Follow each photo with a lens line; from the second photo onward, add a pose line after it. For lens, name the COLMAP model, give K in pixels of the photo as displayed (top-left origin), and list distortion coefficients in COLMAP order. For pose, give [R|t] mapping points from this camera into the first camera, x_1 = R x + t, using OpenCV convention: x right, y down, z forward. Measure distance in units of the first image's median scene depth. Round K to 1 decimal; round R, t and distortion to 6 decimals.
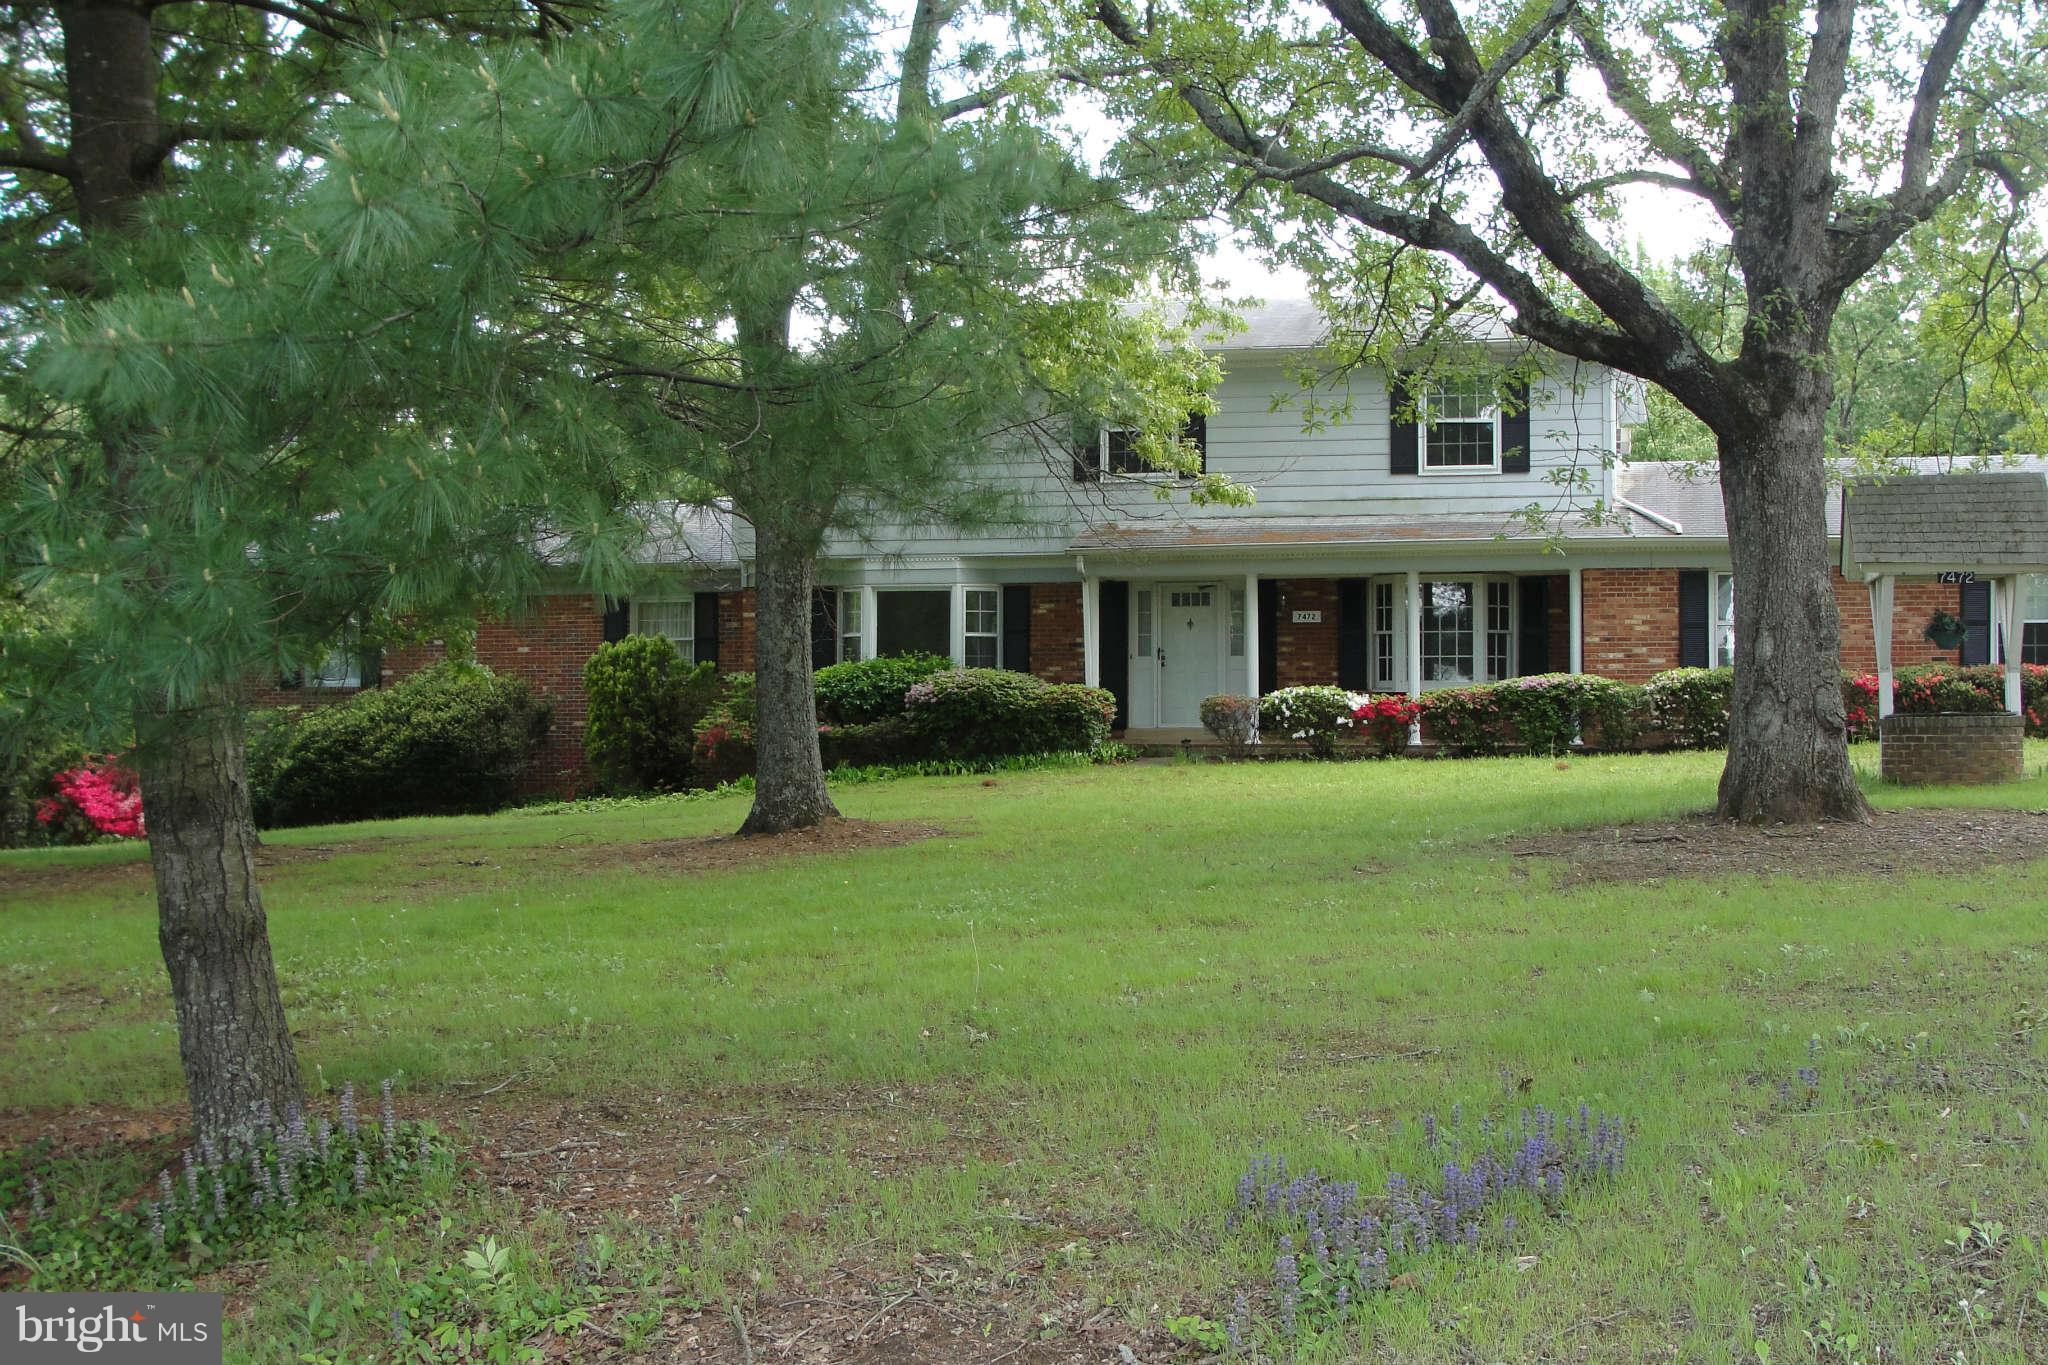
lens RADIAL K [[2248.4, 0, 1024.0], [0, 2248.4, 682.5], [0, 0, 1]] dist [-0.189529, 0.138249]
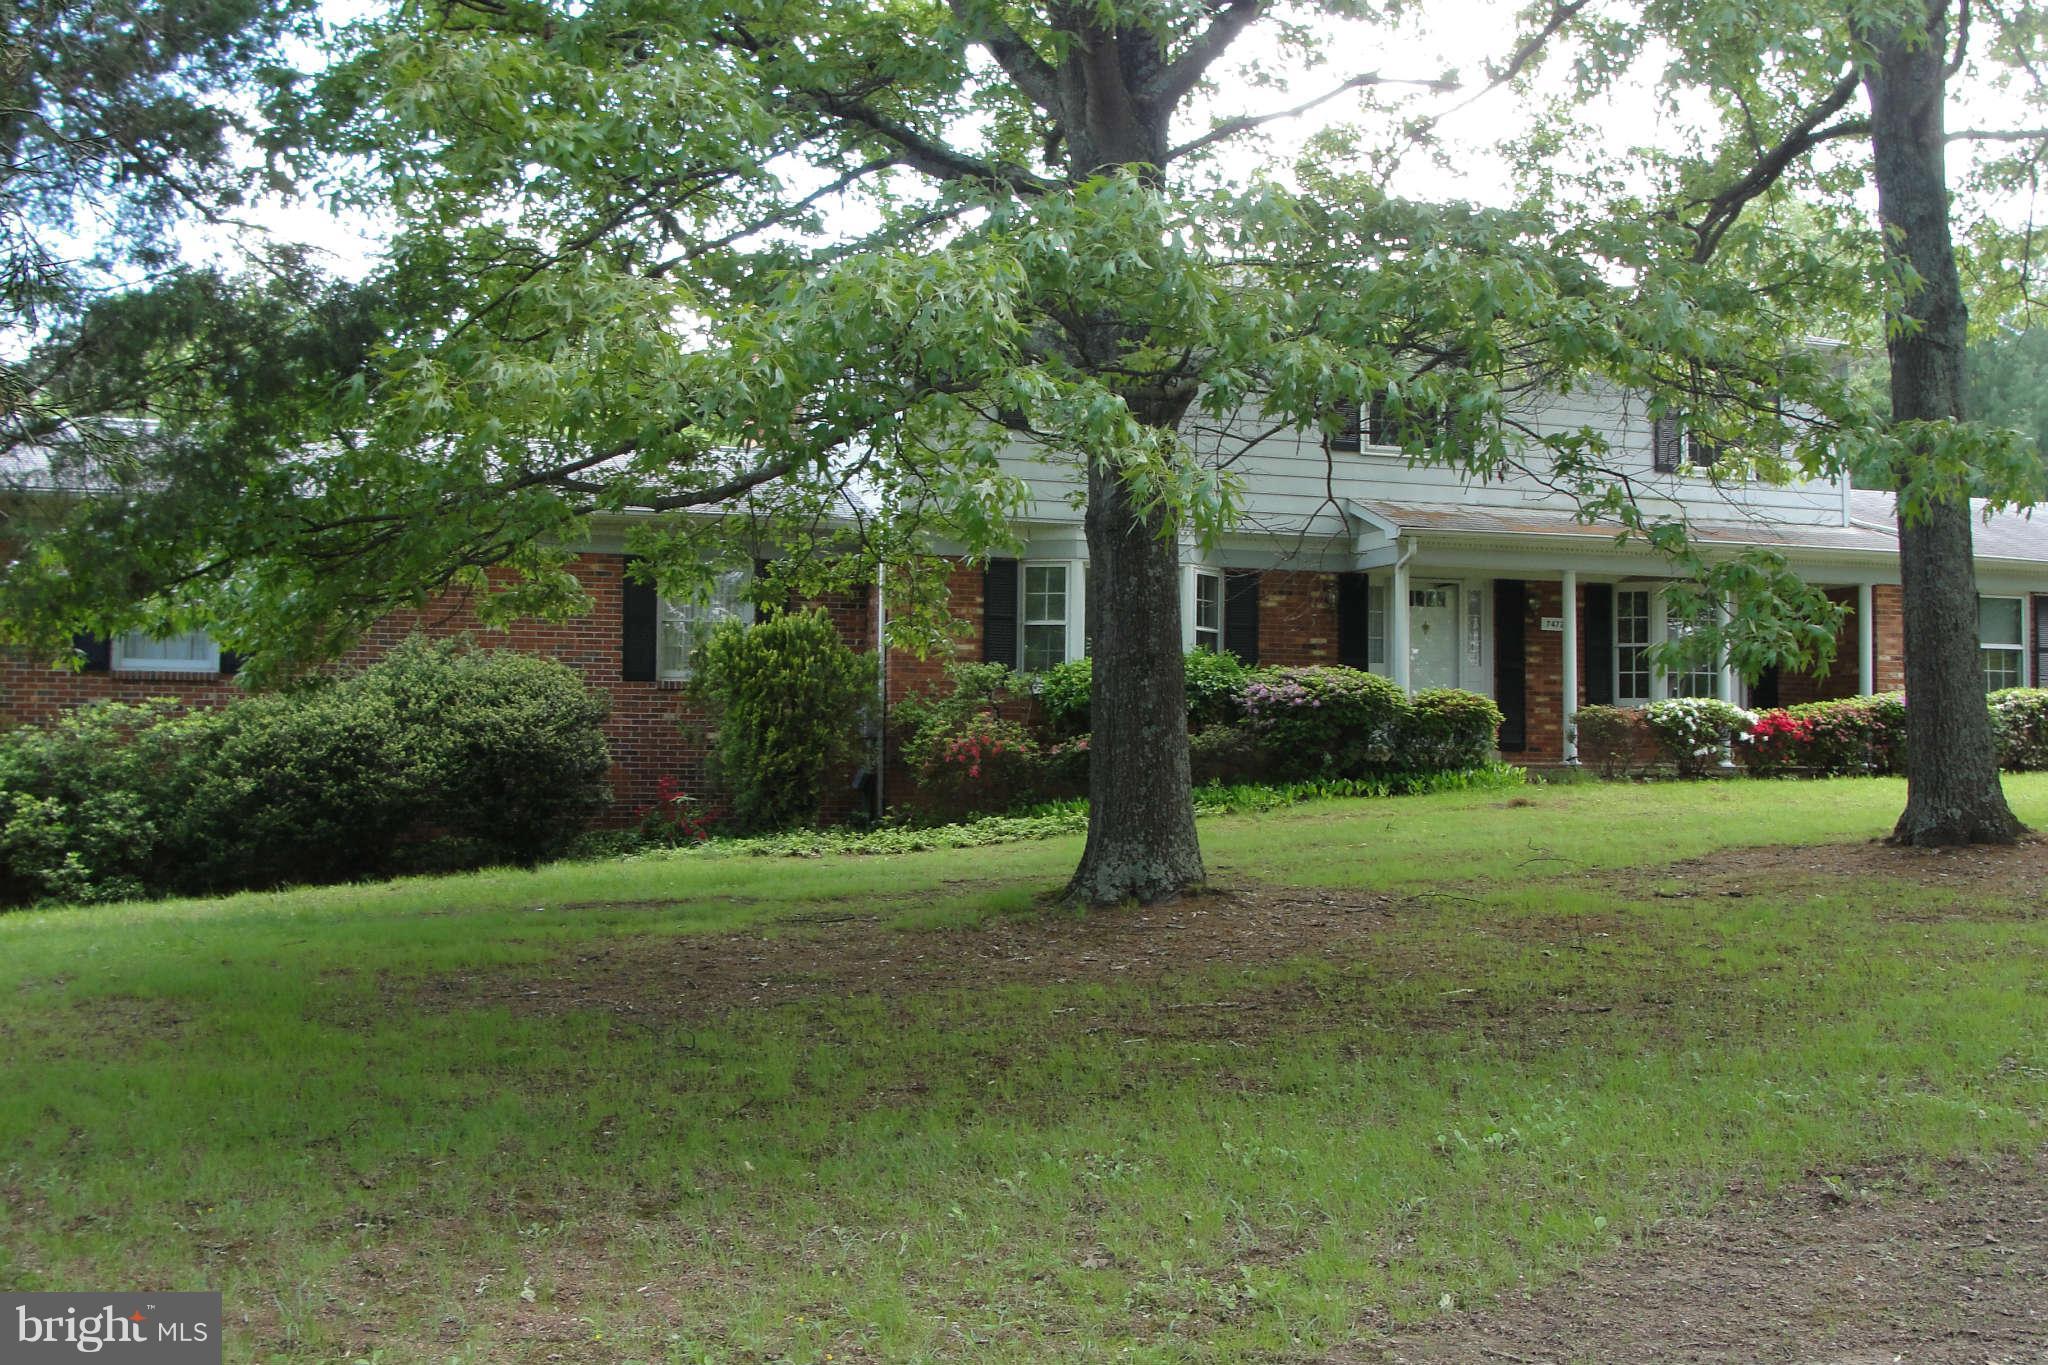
lens RADIAL K [[2248.4, 0, 1024.0], [0, 2248.4, 682.5], [0, 0, 1]] dist [-0.189529, 0.138249]
pose [[0.838478, 0.033950, 0.543878, -0.541432], [-0.015763, 0.999151, -0.038068, 0.031319], [-0.544708, 0.023346, 0.838301, 0.383917]]
